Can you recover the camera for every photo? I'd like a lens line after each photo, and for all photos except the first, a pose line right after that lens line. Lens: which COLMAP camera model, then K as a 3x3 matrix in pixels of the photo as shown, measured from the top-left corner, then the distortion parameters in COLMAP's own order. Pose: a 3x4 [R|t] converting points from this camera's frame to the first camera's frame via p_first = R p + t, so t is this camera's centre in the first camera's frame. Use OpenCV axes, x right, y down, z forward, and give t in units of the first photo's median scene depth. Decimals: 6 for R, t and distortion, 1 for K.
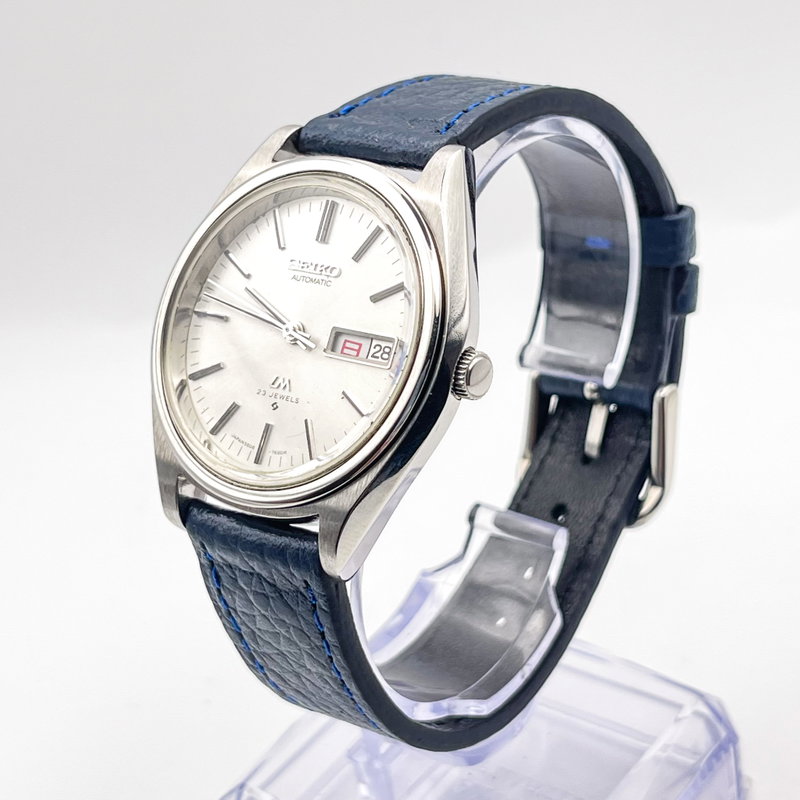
lens RADIAL K [[1743.0, 0, 395.8], [0, 1743.0, 402.3], [0, 0, 1]] dist [0.291121, 0.000000]
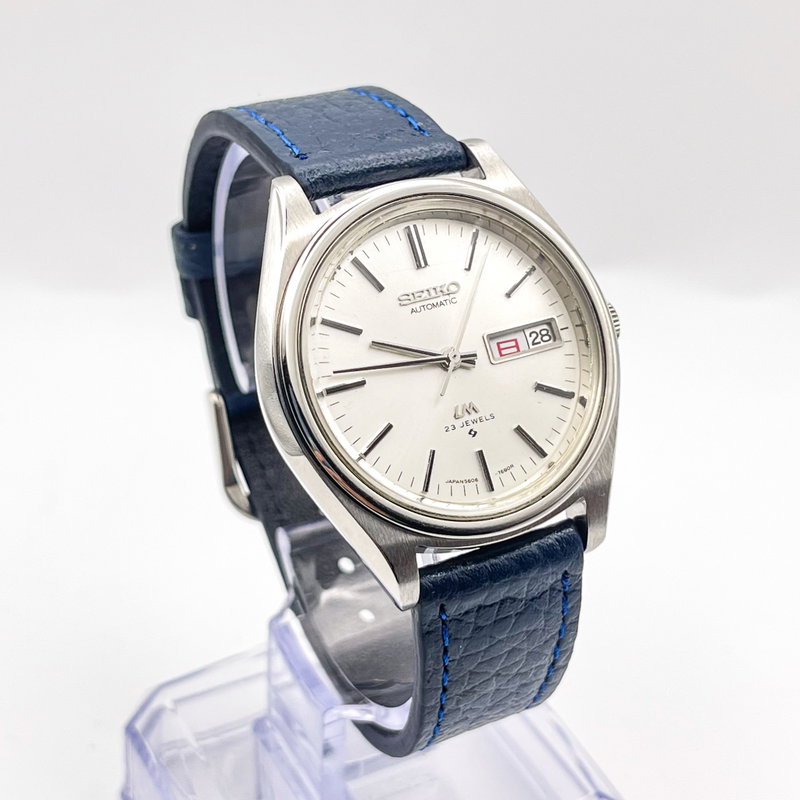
lens RADIAL K [[1743.0, 0, 396.6], [0, 1743.0, 402.7], [0, 0, 1]] dist [0.291121, 0.000000]
pose [[0.414902, -0.345728, 0.841622, -0.897237], [0.358808, 0.912204, 0.197838, -0.220386], [-0.836129, 0.219898, 0.502526, 0.530163]]
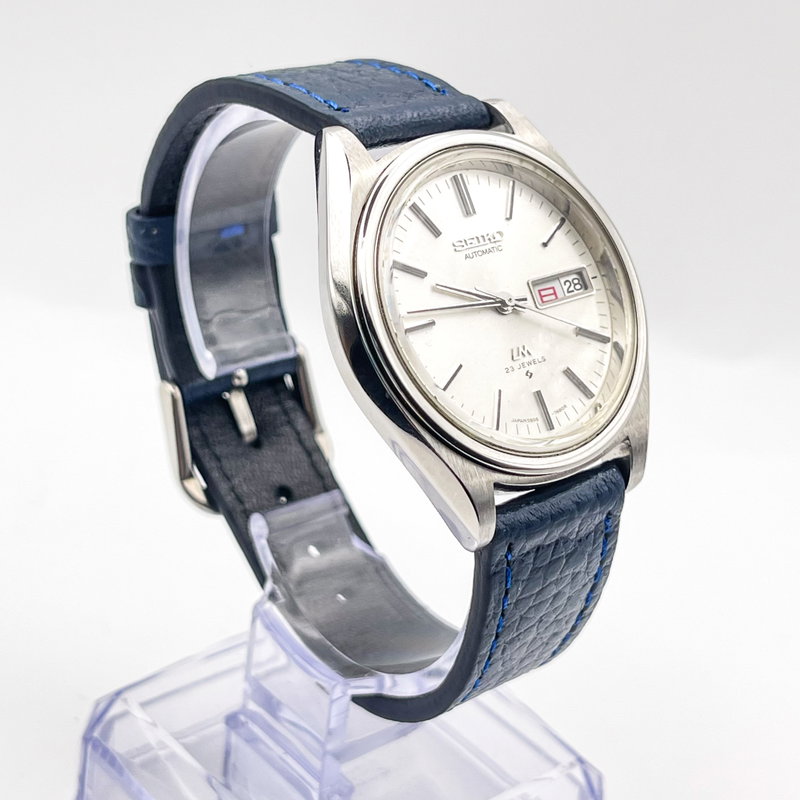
lens RADIAL K [[1743.0, 0, 383.1], [0, 1743.0, 401.5], [0, 0, 1]] dist [0.291121, 0.000000]
pose [[0.192725, -0.289939, 0.937439, -1.019118], [0.345760, 0.914141, 0.211650, -0.222409], [-0.918318, 0.283339, 0.276427, 0.792539]]
